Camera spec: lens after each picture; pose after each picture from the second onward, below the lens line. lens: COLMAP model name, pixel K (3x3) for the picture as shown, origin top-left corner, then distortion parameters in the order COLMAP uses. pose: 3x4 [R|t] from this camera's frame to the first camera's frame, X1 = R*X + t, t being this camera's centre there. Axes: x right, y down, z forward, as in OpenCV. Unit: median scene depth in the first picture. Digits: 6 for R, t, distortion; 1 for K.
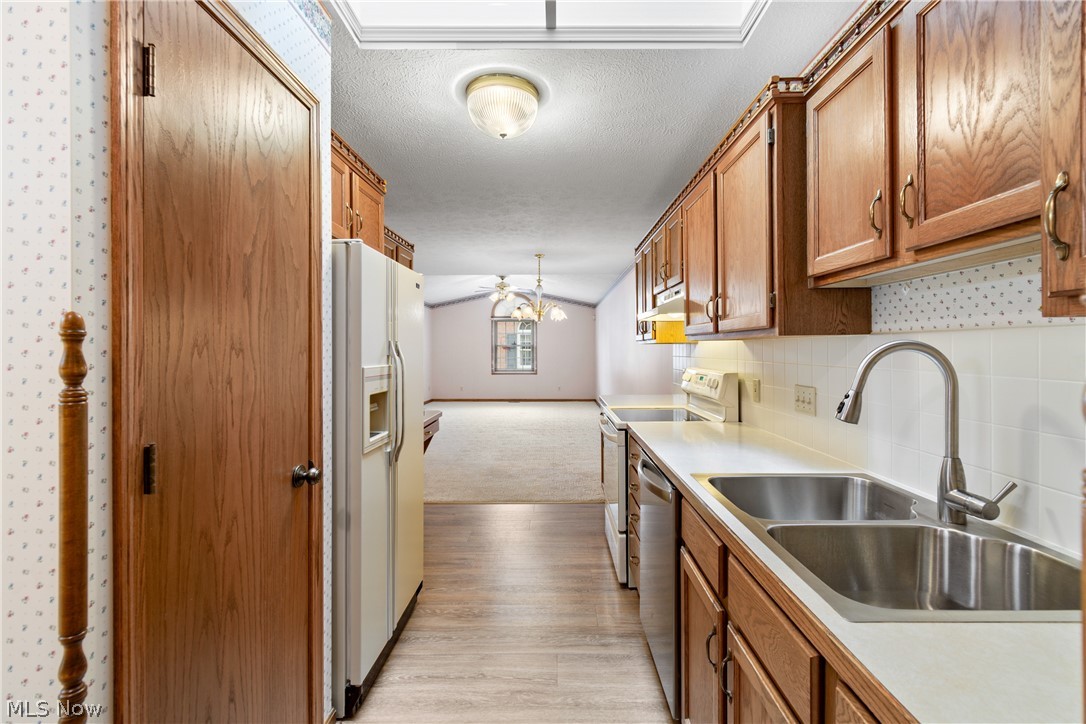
lens RADIAL K [[479.7, 0, 557.1], [0, 479.7, 349.8], [0, 0, 1]] dist [0.001614, -0.000168]
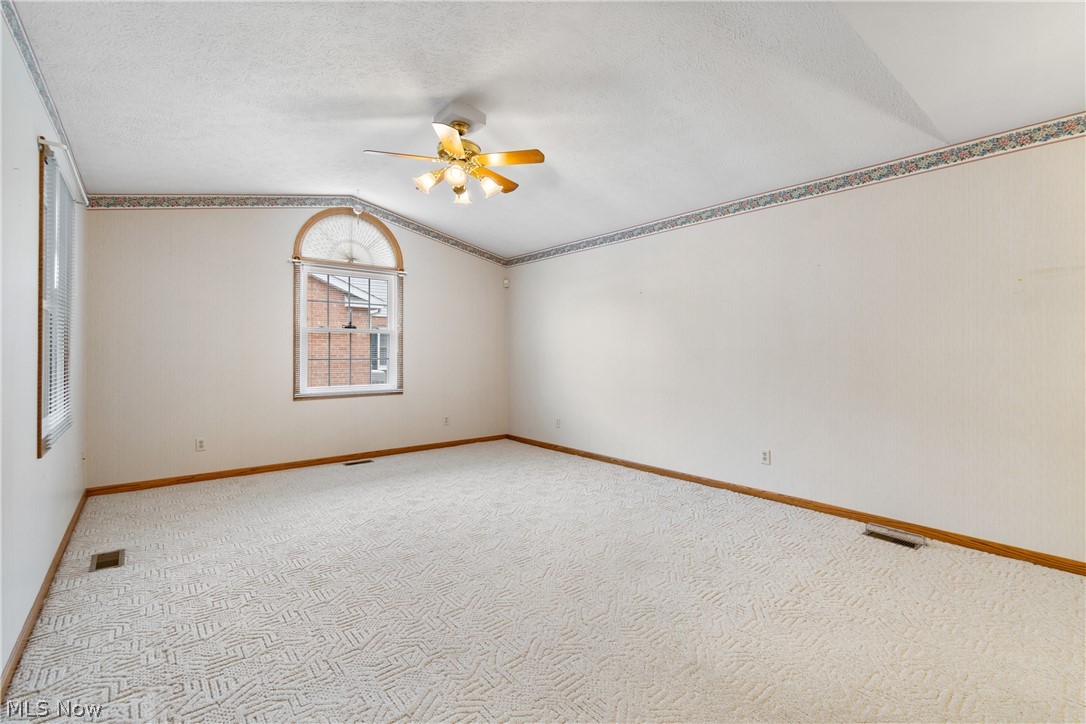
lens RADIAL K [[484.5, 0, 559.9], [0, 484.5, 347.8], [0, 0, 1]] dist [0.001546, -0.000017]
pose [[0.760869, 0.008334, 0.648852, -1.813044], [-0.003839, 0.999958, -0.008342, 0.075224], [-0.648894, 0.003856, 0.760869, 4.324479]]
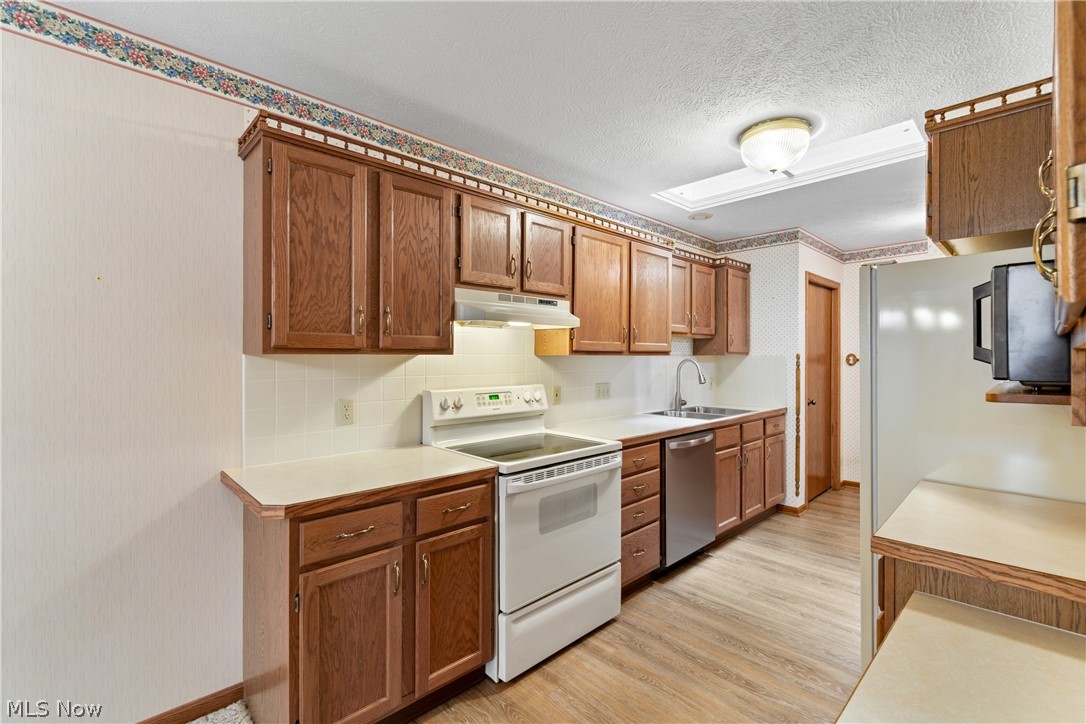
lens RADIAL K [[476.7, 0, 548.4], [0, 476.7, 360.4], [0, 0, 1]] dist [-0.002172, -0.000763]
pose [[-0.689886, -0.002676, 0.723914, -0.754418], [0.002042, 0.999982, 0.005643, -0.021988], [-0.723916, 0.005372, -0.689868, 2.944653]]
